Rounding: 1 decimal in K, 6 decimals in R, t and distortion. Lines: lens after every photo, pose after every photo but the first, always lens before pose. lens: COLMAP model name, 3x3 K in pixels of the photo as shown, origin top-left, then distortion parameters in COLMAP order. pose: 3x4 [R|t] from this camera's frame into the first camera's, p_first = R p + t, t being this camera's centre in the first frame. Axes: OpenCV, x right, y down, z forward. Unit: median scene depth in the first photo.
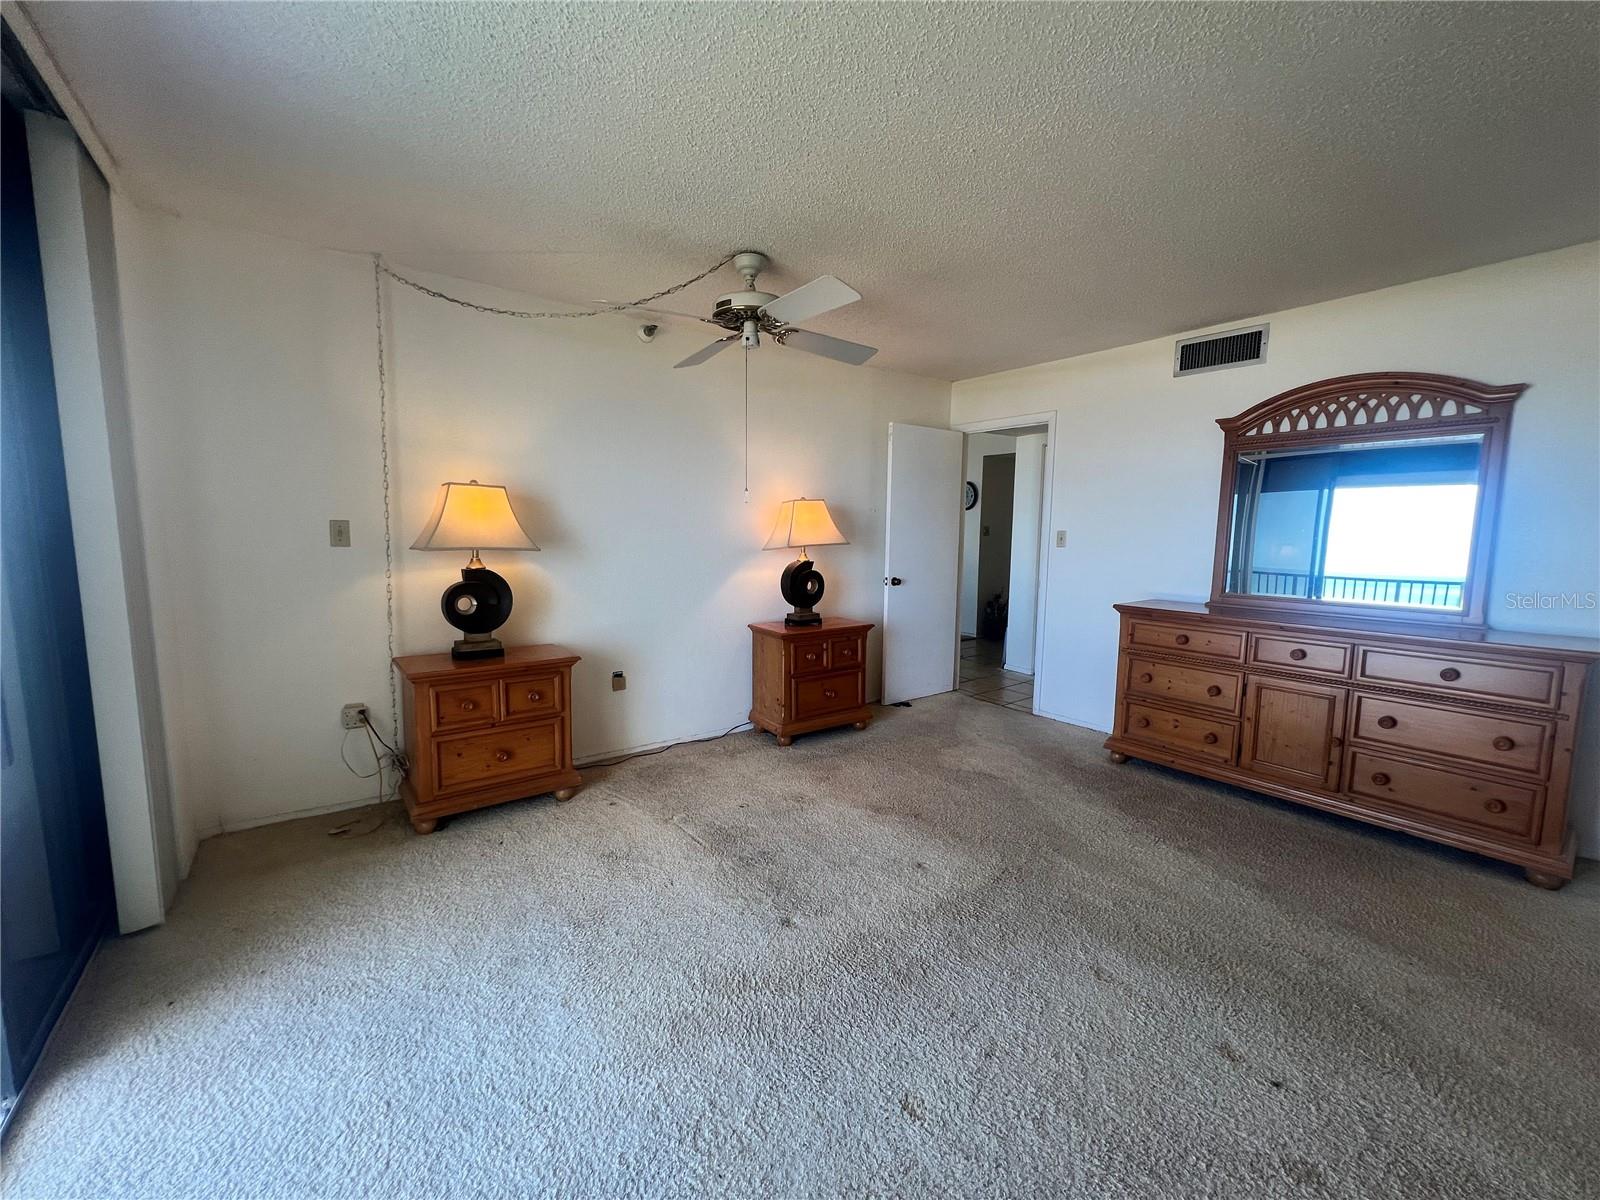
lens RADIAL K [[641.0, 0, 800.0], [0, 641.0, 600.0], [0, 0, 1]] dist [-0.001481, 0.000217]
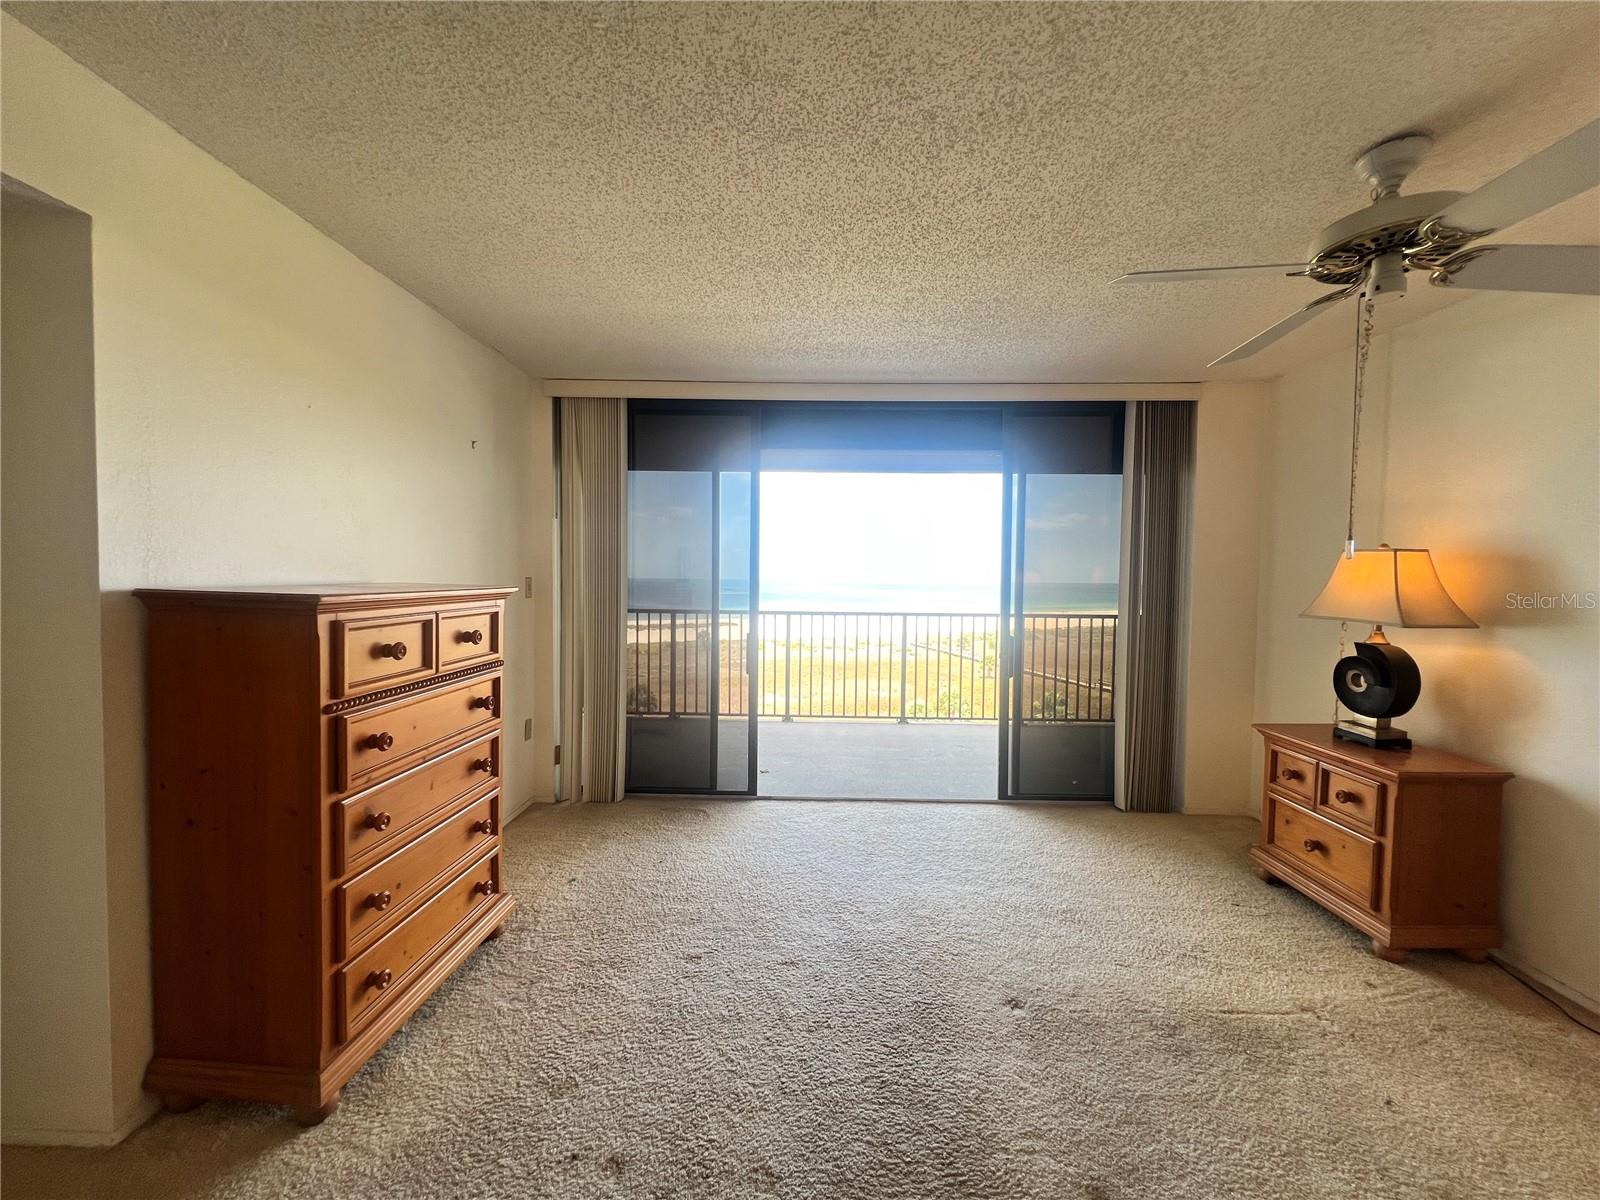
lens RADIAL K [[641.1, 0, 803.0], [0, 641.1, 597.1], [0, 0, 1]] dist [-0.000836, 0.000625]
pose [[-0.613582, 0.006886, -0.789601, 0.642857], [-0.104544, 0.990451, 0.089877, -0.104738], [0.782680, 0.137694, -0.607003, 0.866988]]
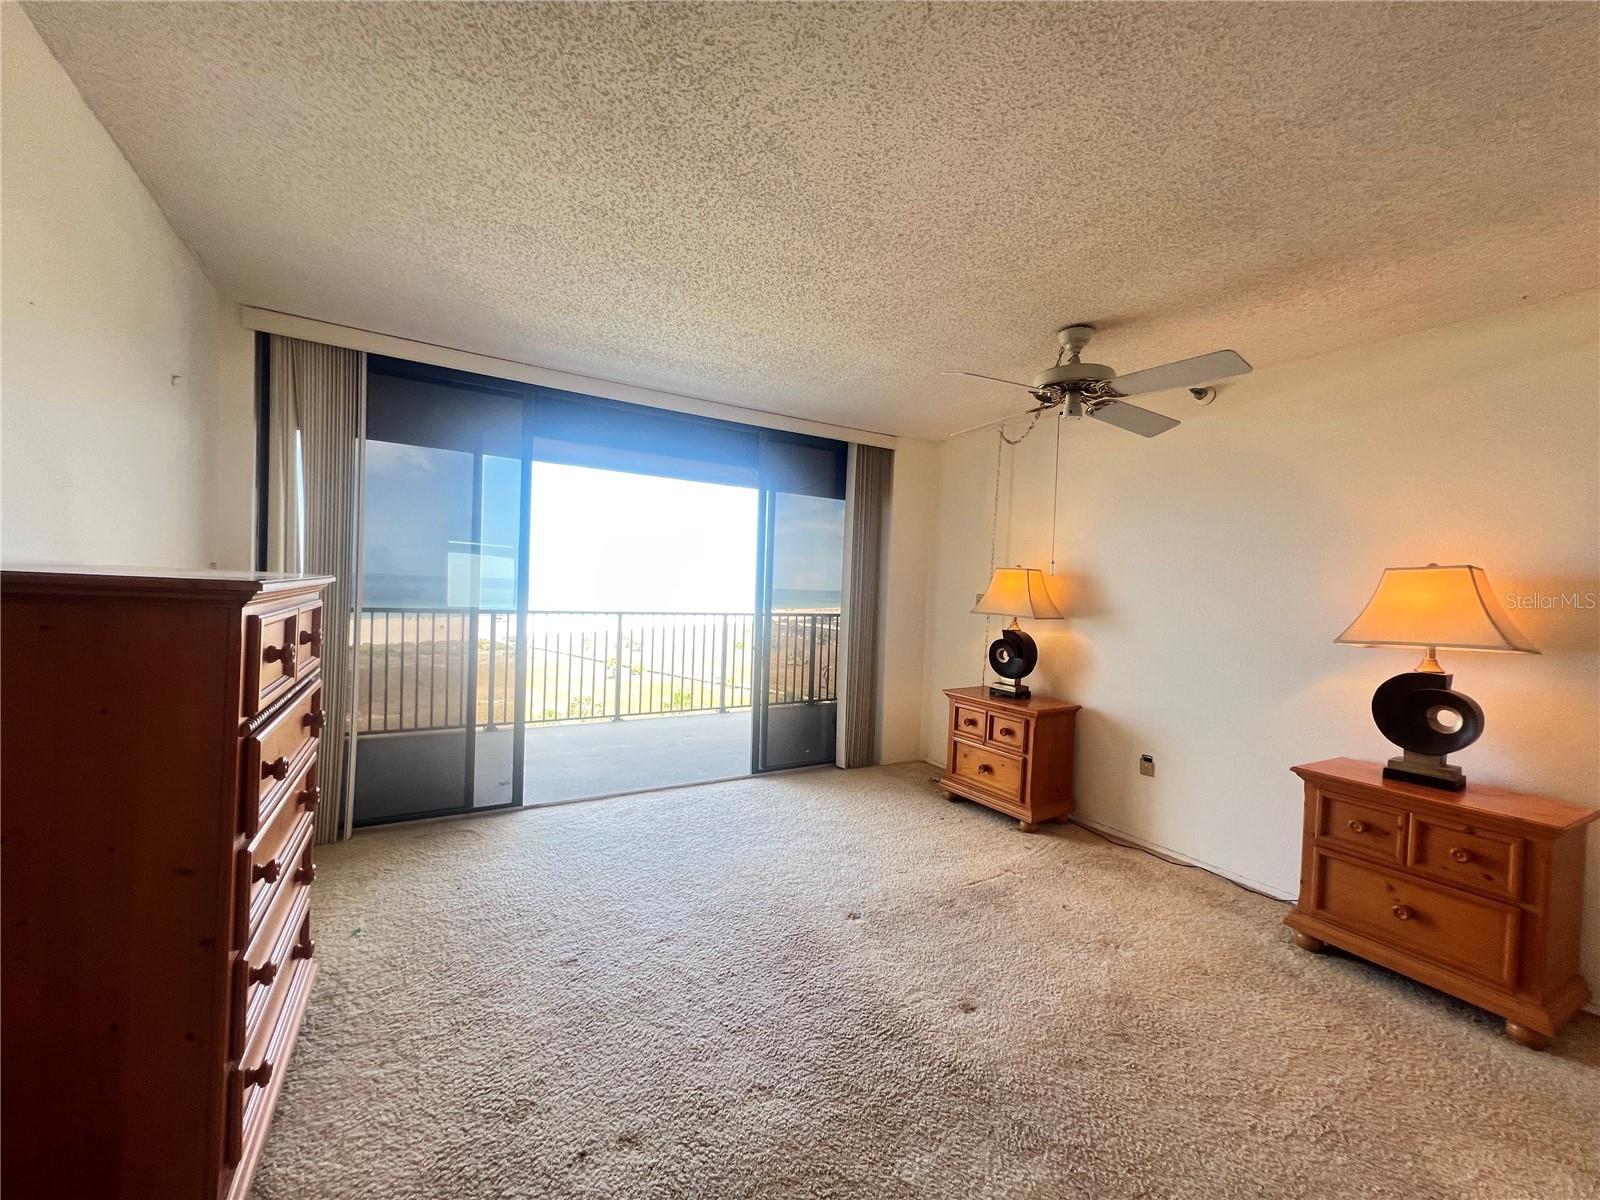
lens RADIAL K [[641.1, 0, 803.0], [0, 641.1, 597.1], [0, 0, 1]] dist [-0.000836, 0.000625]
pose [[-0.087837, 0.002403, -0.996132, 0.832893], [-0.148456, 0.988798, 0.015476, -0.069920], [0.985010, 0.149241, -0.086496, 0.638491]]
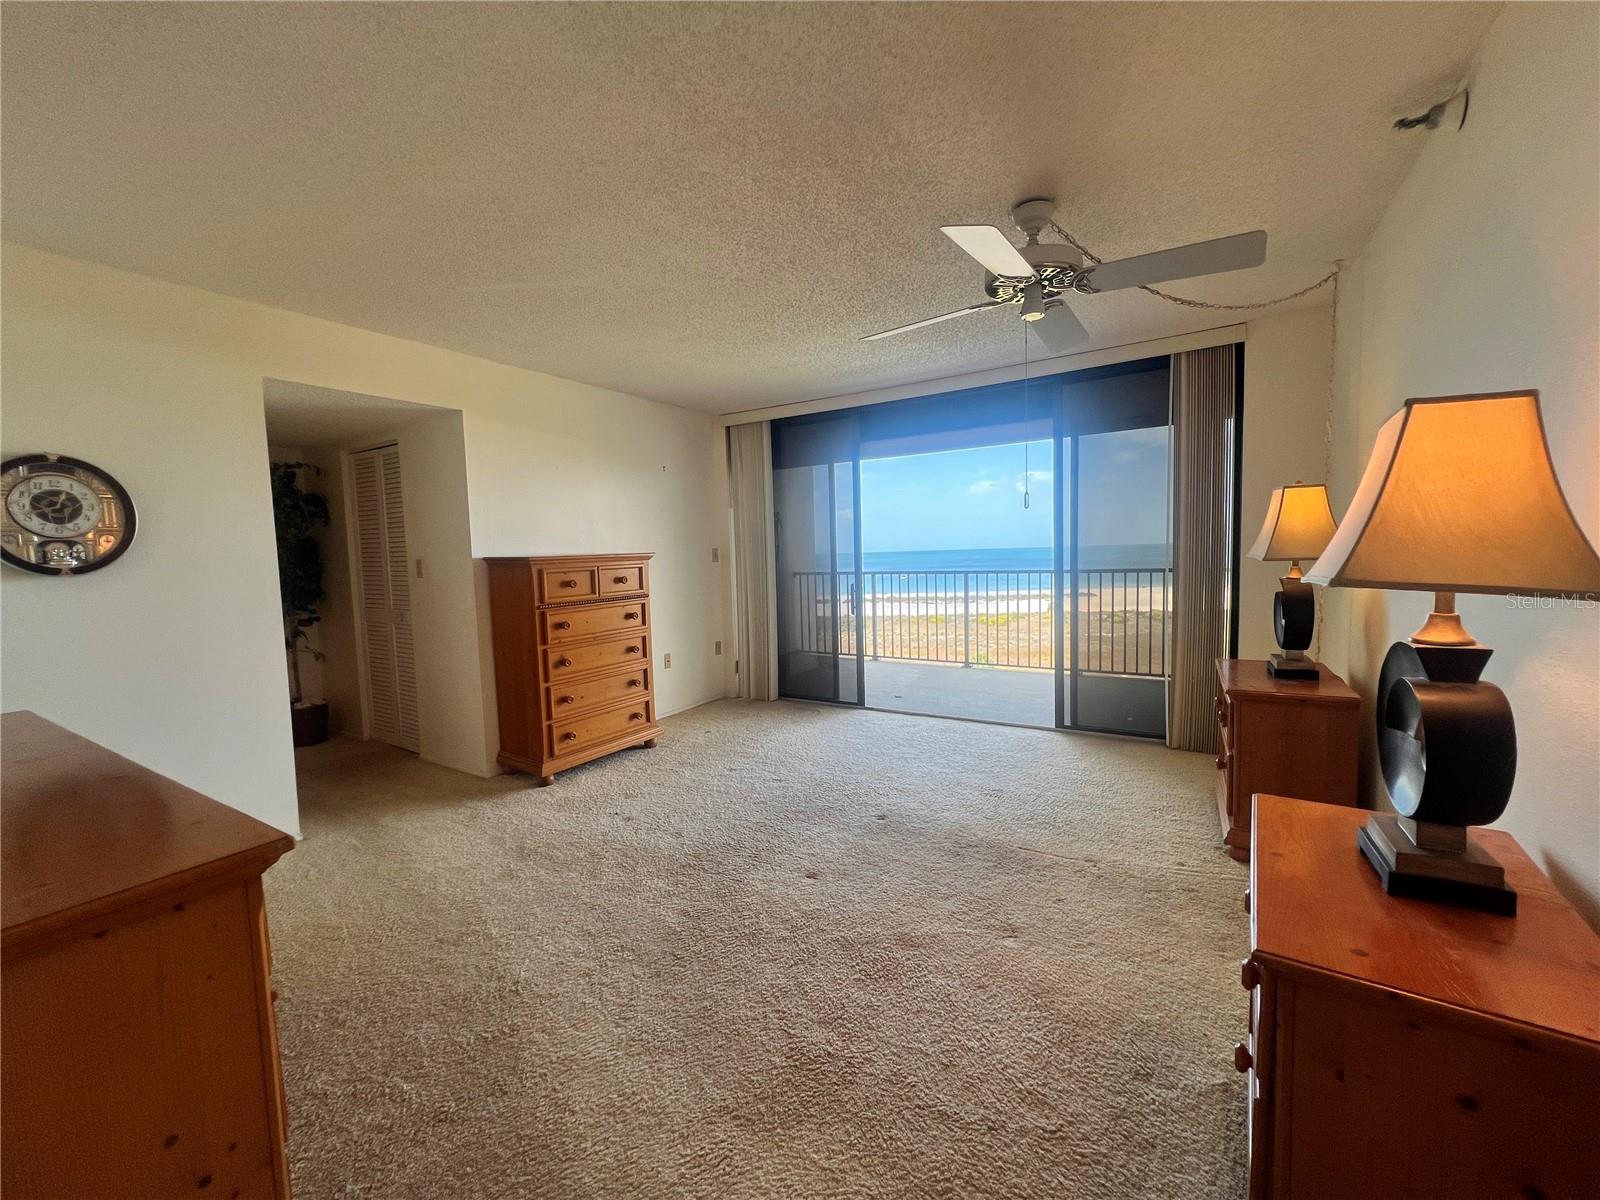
lens RADIAL K [[641.1, 0, 803.0], [0, 641.1, 597.1], [0, 0, 1]] dist [-0.000836, 0.000625]
pose [[-0.930363, 0.043609, -0.364037, 0.451199], [-0.019869, 0.985445, 0.168827, -0.155737], [0.366101, 0.164304, -0.915955, 1.508048]]
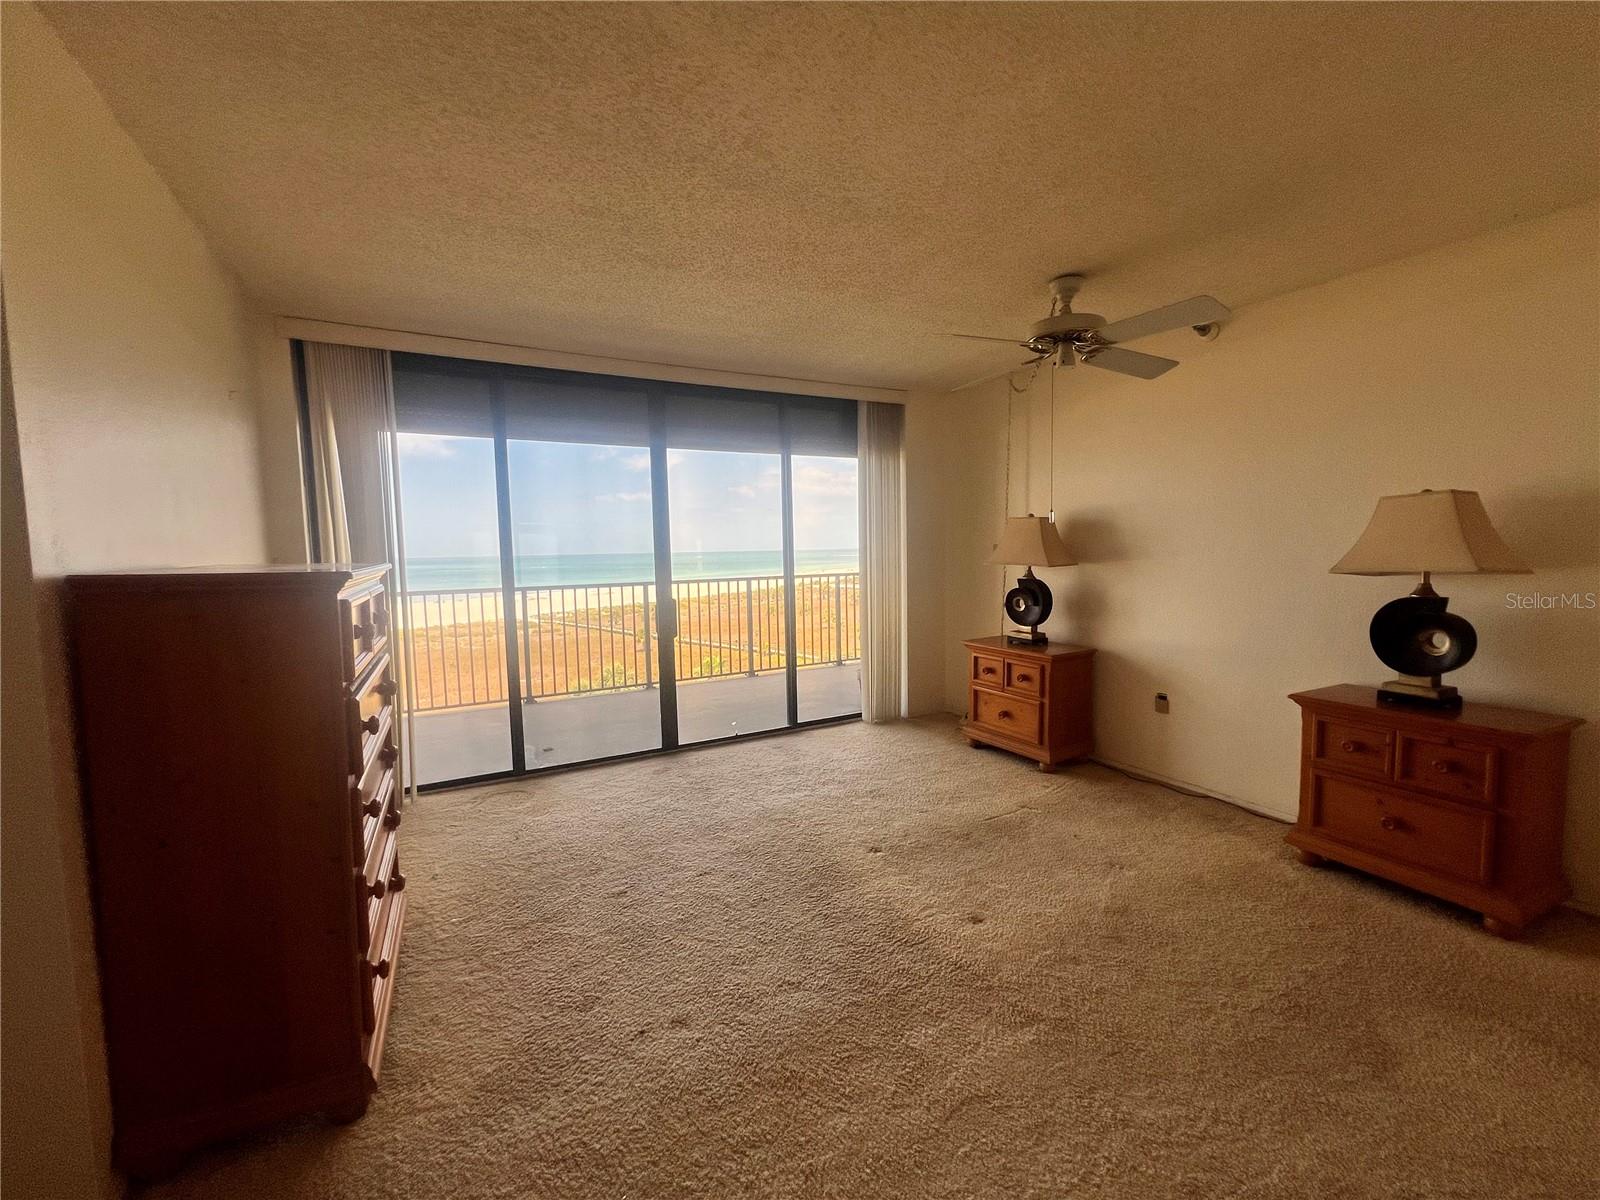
lens RADIAL K [[668.0, 0, 801.5], [0, 668.0, 597.0], [0, 0, 1]] dist [-0.000742, 0.000229]
pose [[-0.135676, 0.066113, -0.988545, 0.919976], [-0.090514, 0.992771, 0.078819, -0.075218], [0.986610, 0.100171, -0.128711, 0.676740]]
